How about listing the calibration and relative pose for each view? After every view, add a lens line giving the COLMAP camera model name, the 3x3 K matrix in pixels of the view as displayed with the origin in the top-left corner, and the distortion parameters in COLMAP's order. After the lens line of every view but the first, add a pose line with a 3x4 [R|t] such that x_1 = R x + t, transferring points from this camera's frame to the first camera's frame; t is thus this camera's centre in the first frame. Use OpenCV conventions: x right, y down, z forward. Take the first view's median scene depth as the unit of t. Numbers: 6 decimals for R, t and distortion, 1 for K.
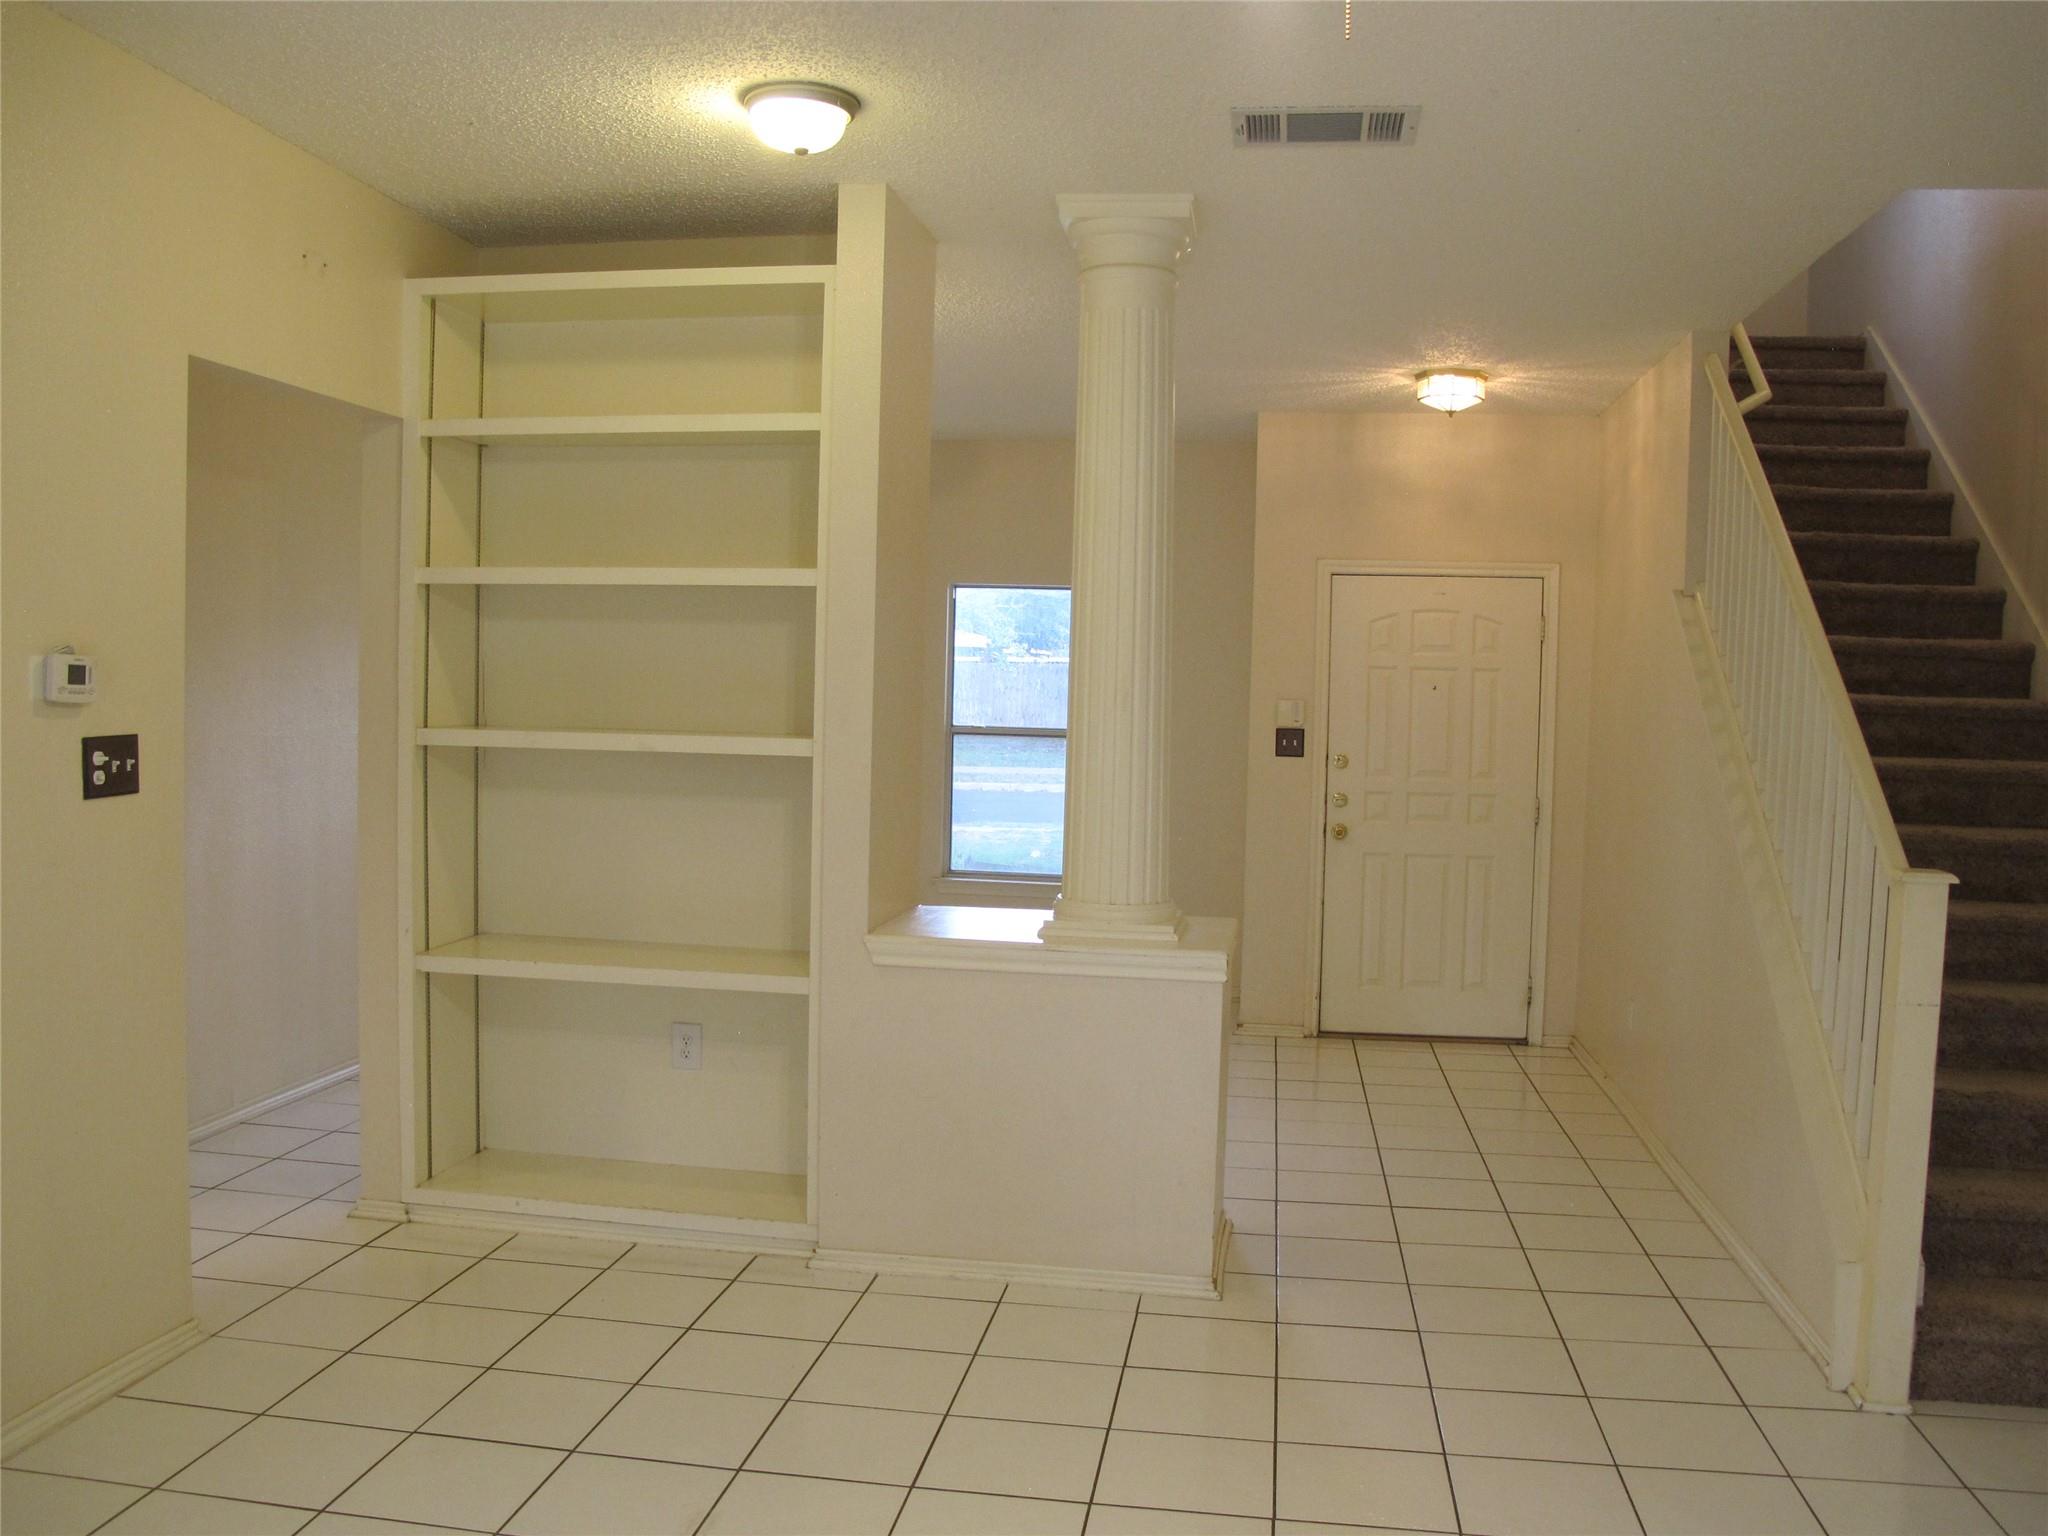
lens RADIAL K [[1724.4, 0, 1031.8], [0, 1724.4, 798.0], [0, 0, 1]] dist [-0.148147, 0.116923]
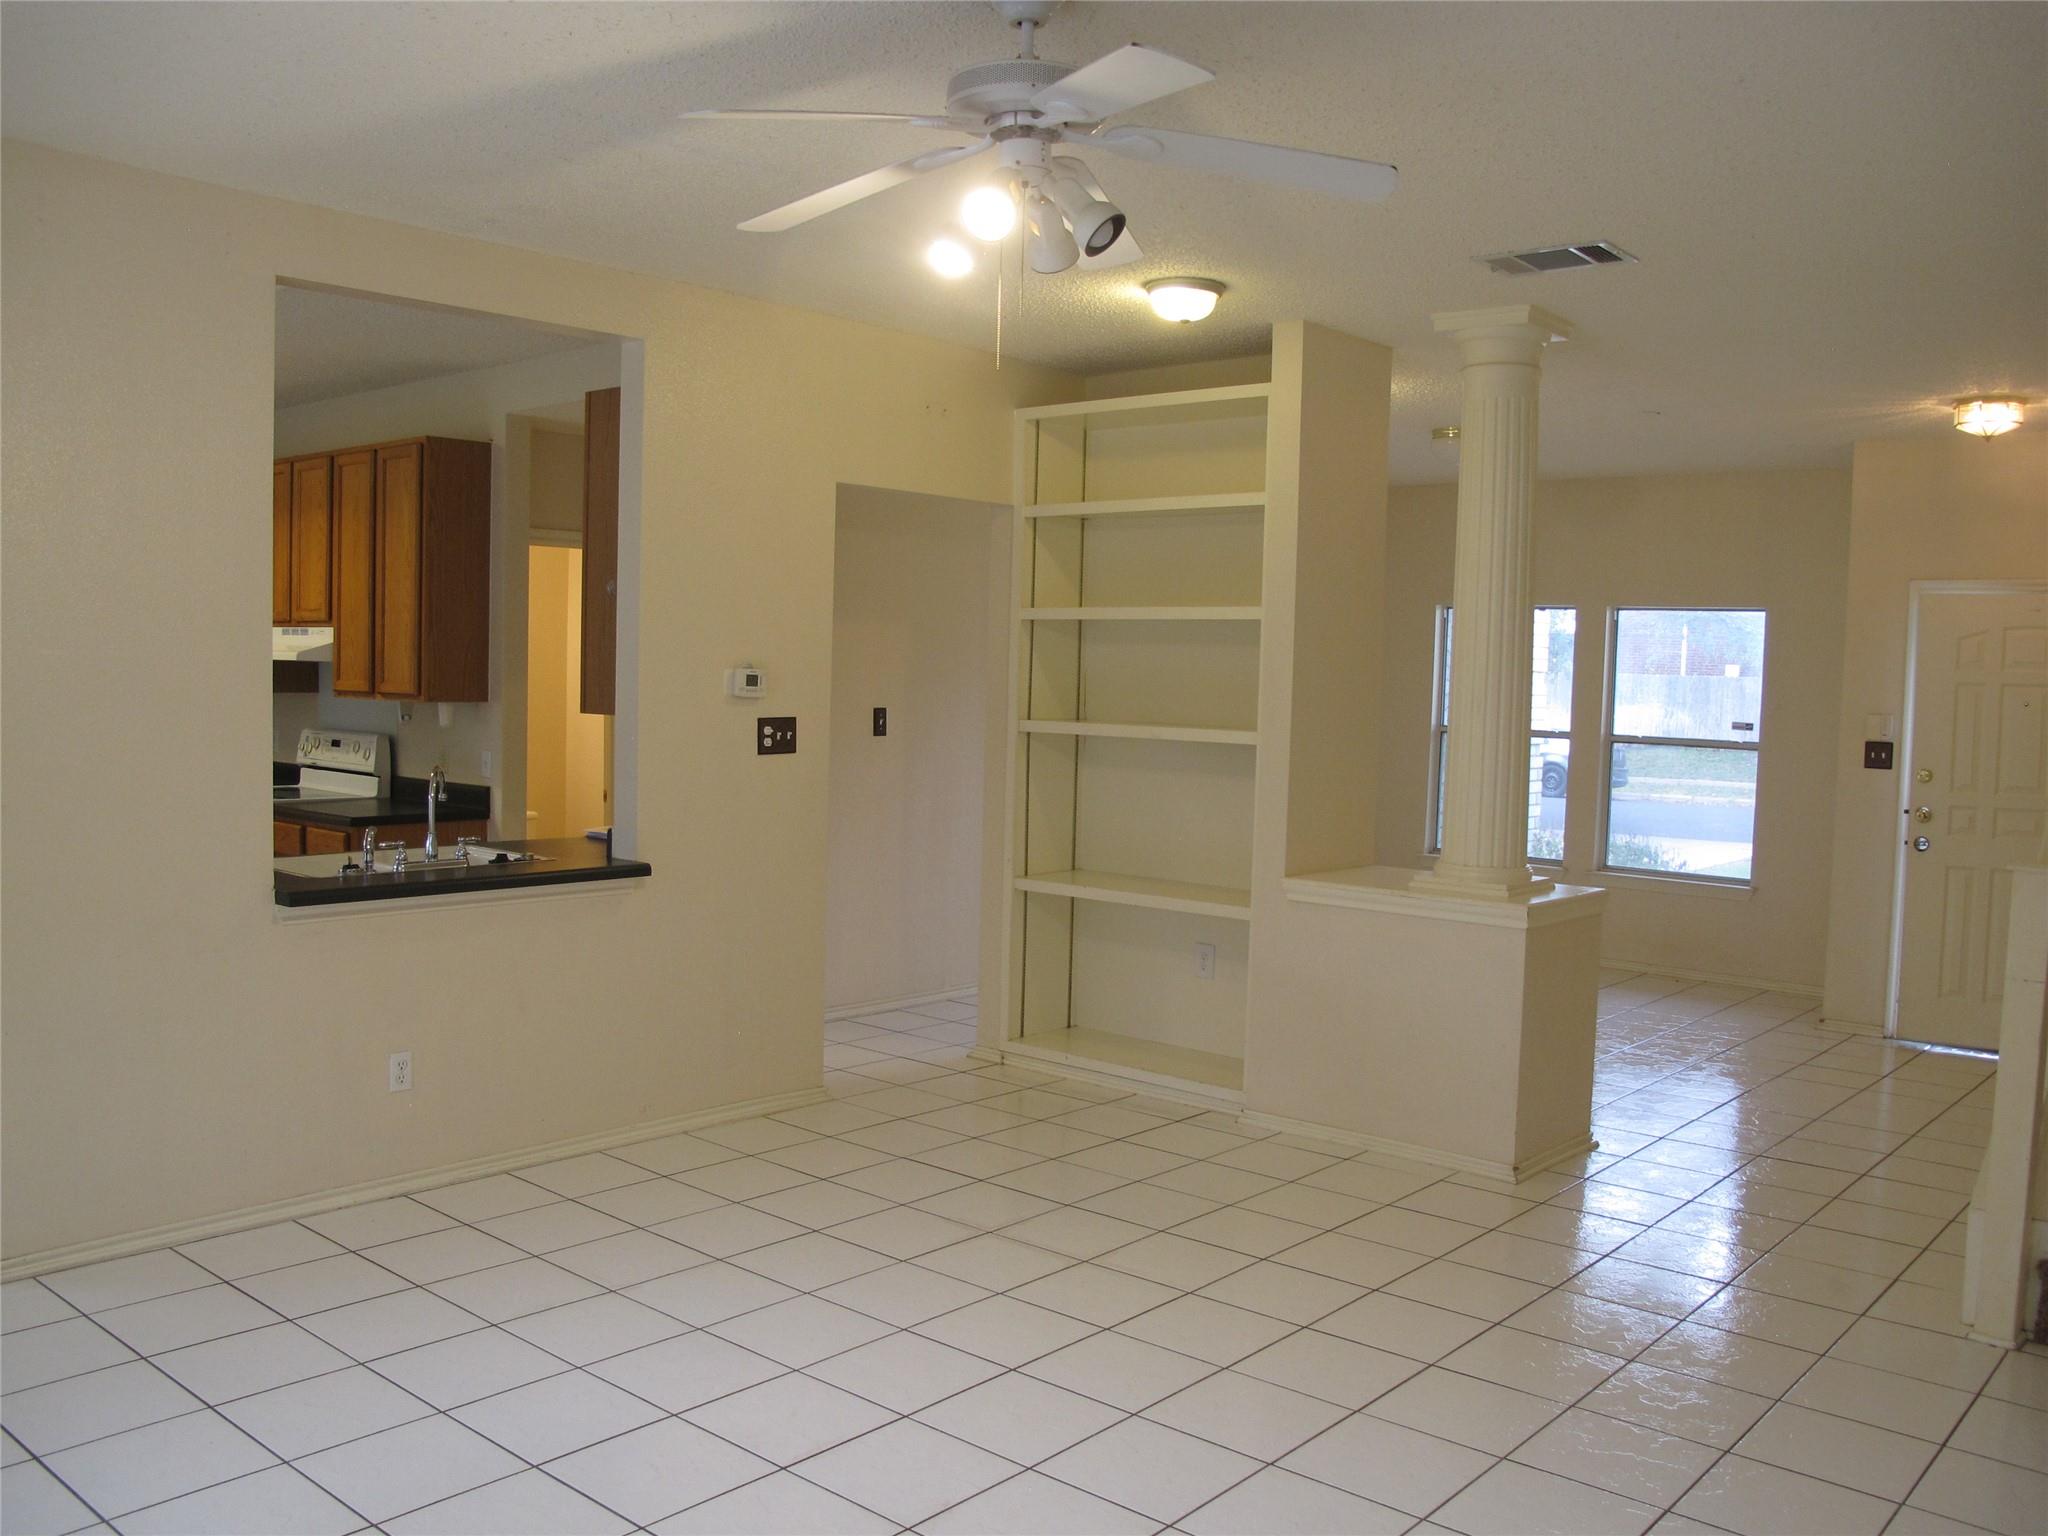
lens RADIAL K [[1724.4, 0, 1031.8], [0, 1724.4, 798.0], [0, 0, 1]] dist [-0.148147, 0.116923]
pose [[0.845005, 0.037228, -0.533461, 0.426270], [-0.041610, 0.999127, 0.003815, 0.019036], [0.533137, 0.018974, 0.845816, -0.230715]]
